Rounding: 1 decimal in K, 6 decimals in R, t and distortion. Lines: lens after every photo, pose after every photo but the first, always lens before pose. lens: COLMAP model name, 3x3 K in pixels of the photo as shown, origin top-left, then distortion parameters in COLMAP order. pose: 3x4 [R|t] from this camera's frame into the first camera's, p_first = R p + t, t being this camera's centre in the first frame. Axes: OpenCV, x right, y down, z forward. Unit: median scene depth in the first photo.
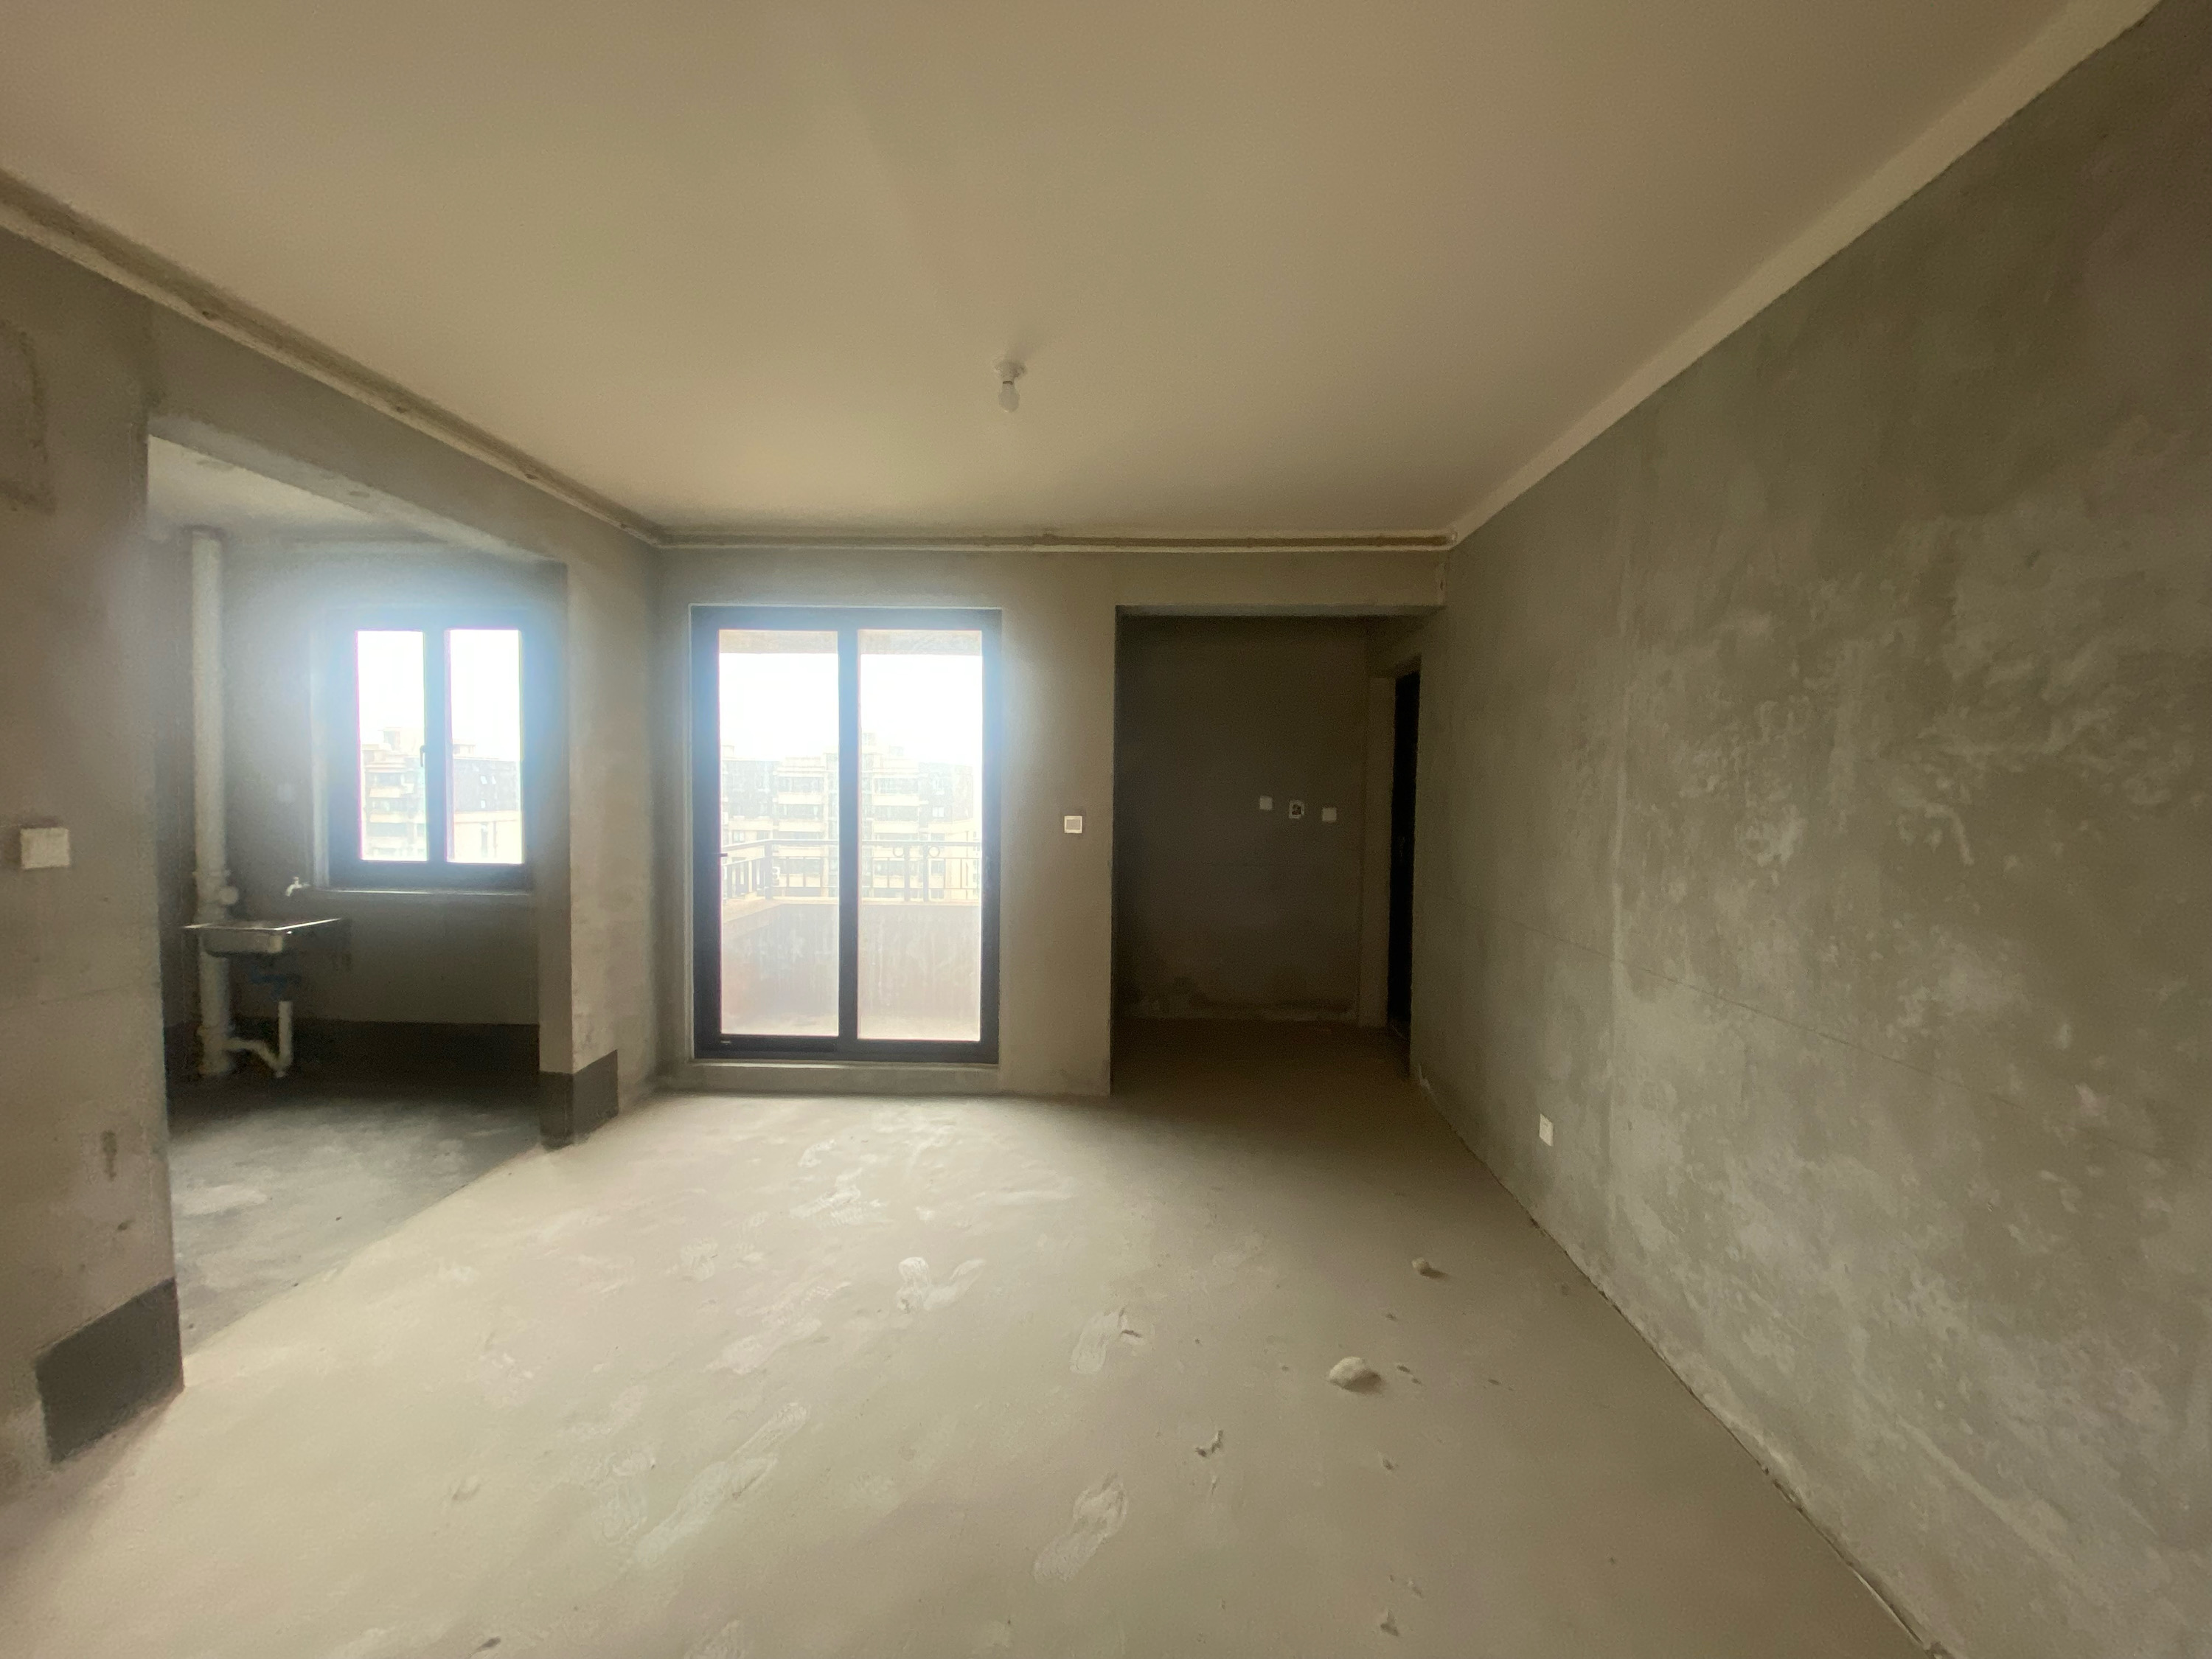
lens RADIAL K [[891.3, 0, 1103.8], [0, 891.3, 838.1], [0, 0, 1]] dist [0.001832, -0.000126]
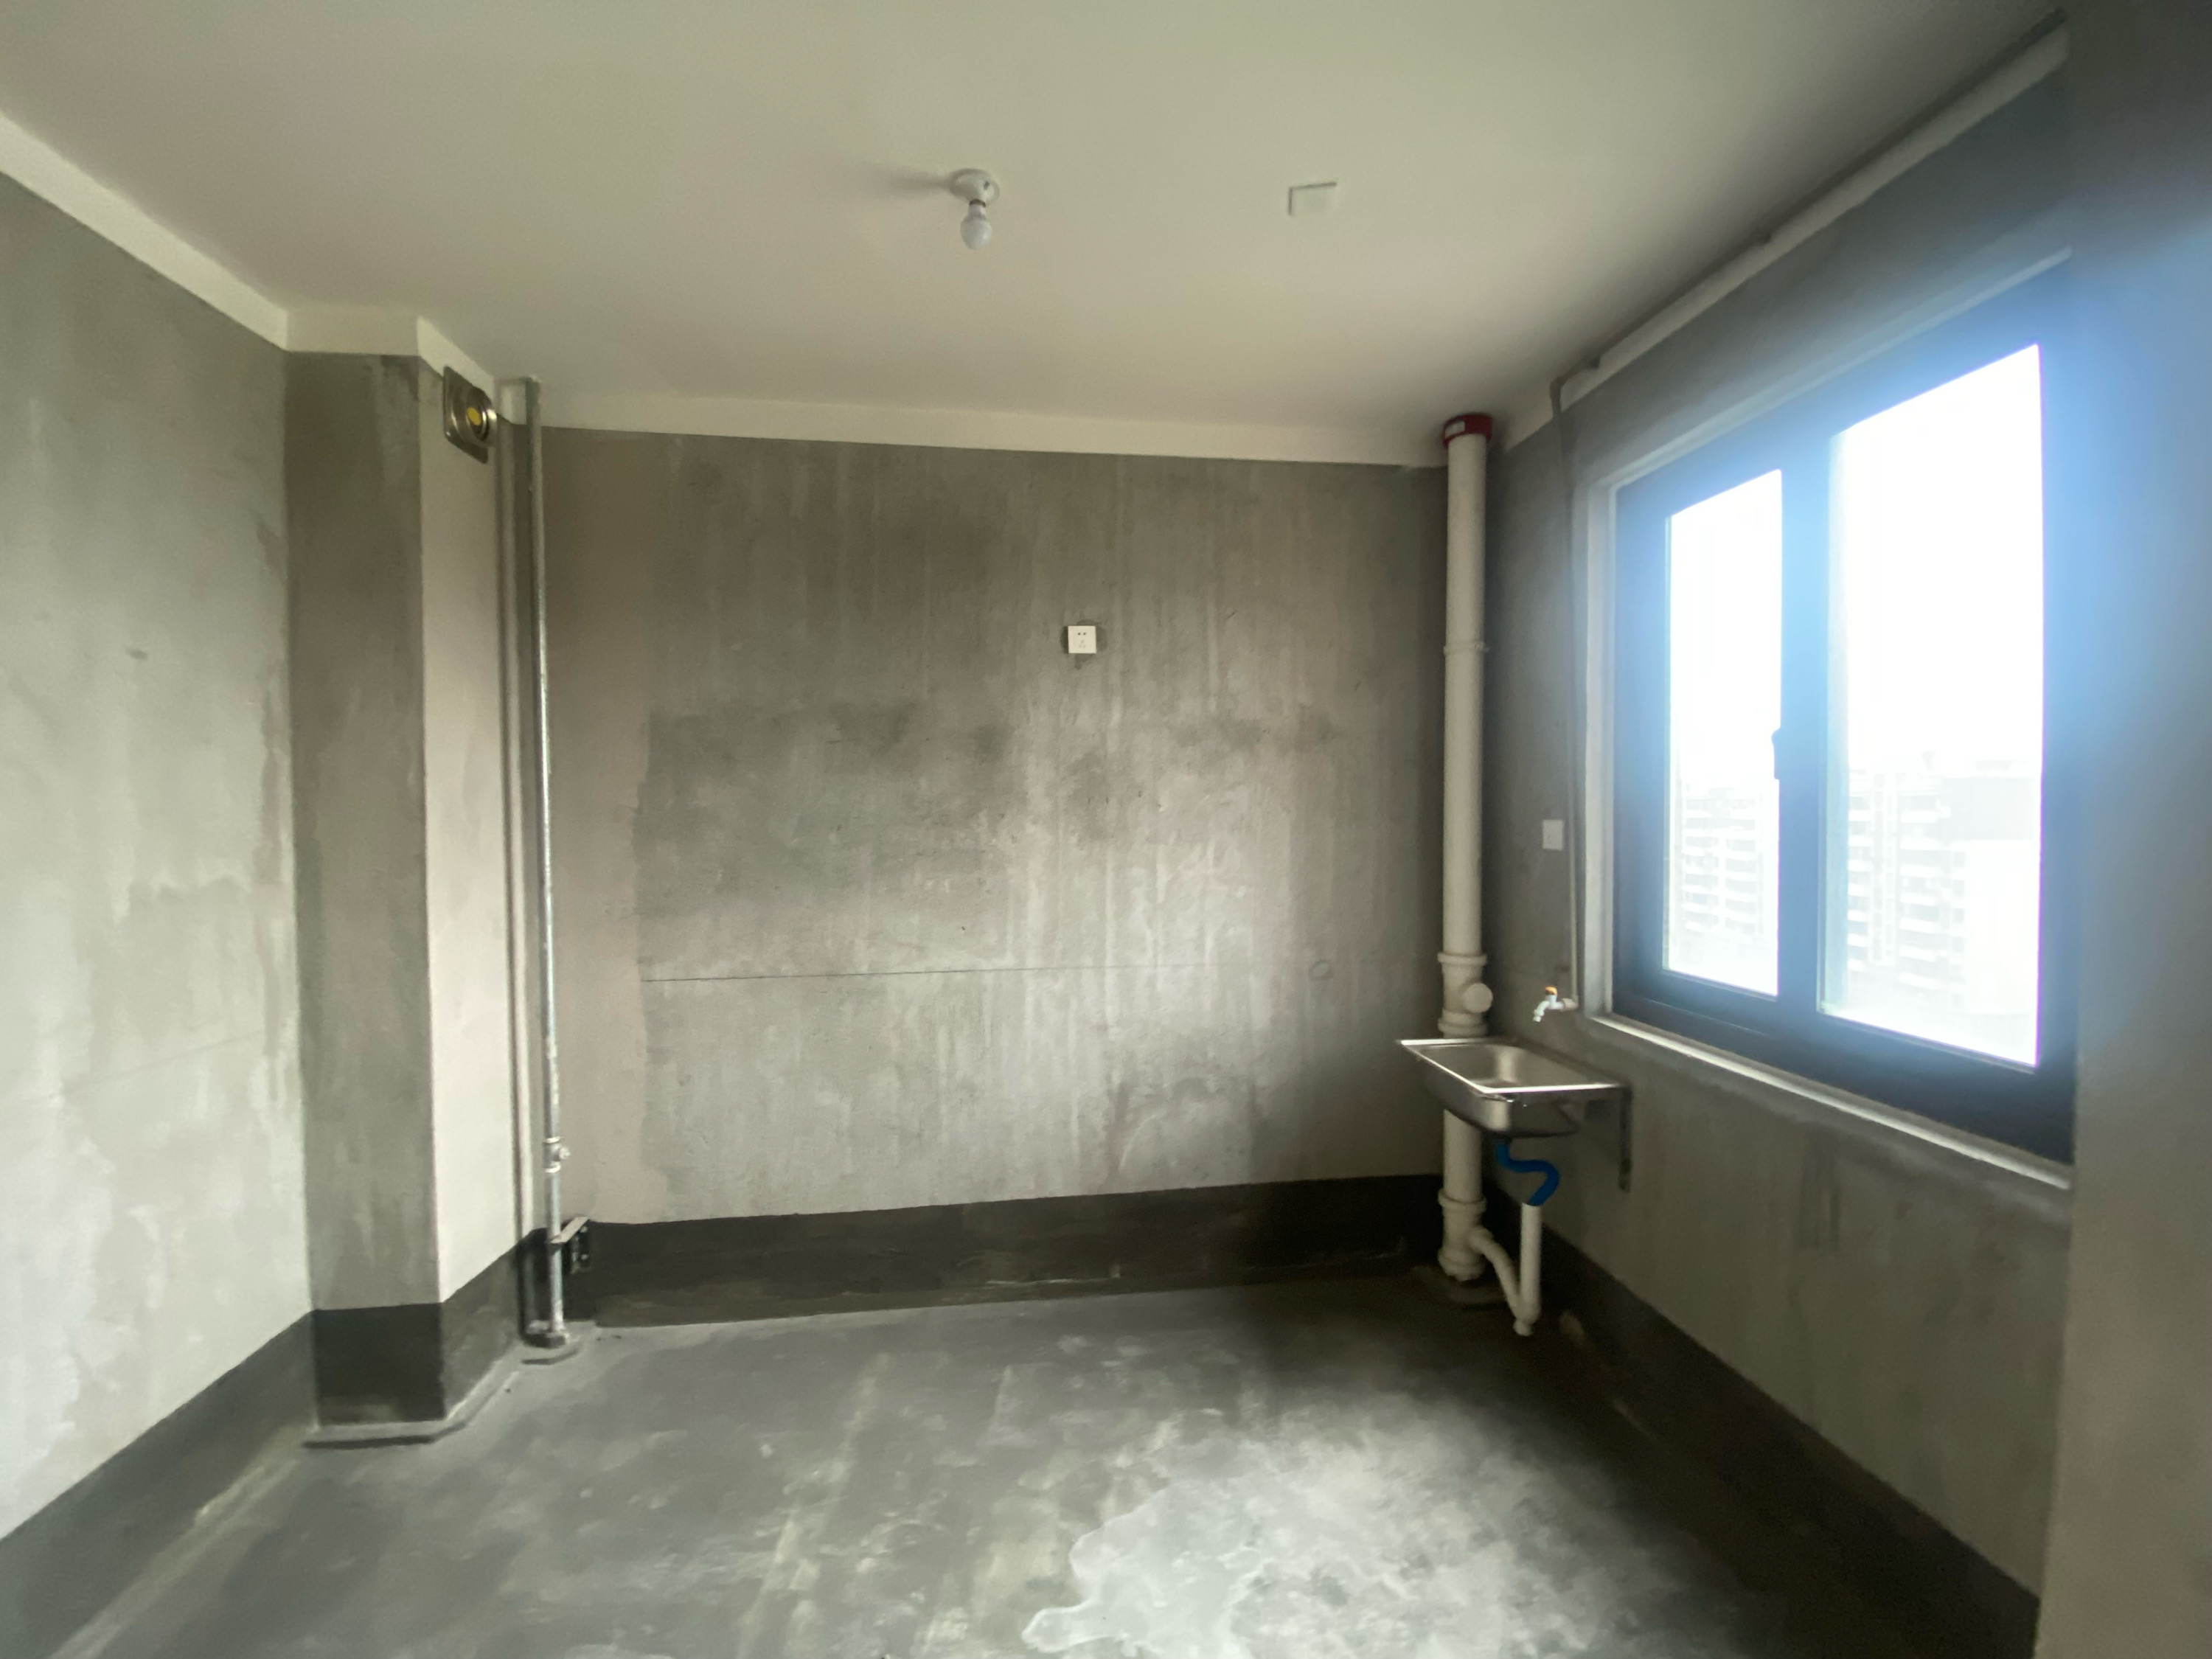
lens RADIAL K [[891.3, 0, 1104.3], [0, 891.3, 820.2], [0, 0, 1]] dist [0.001832, -0.000126]
pose [[0.156192, 0.000380, -0.987727, -0.400289], [-0.047789, 0.998832, -0.007172, -0.043150], [0.986570, 0.048323, 0.156027, 0.632365]]
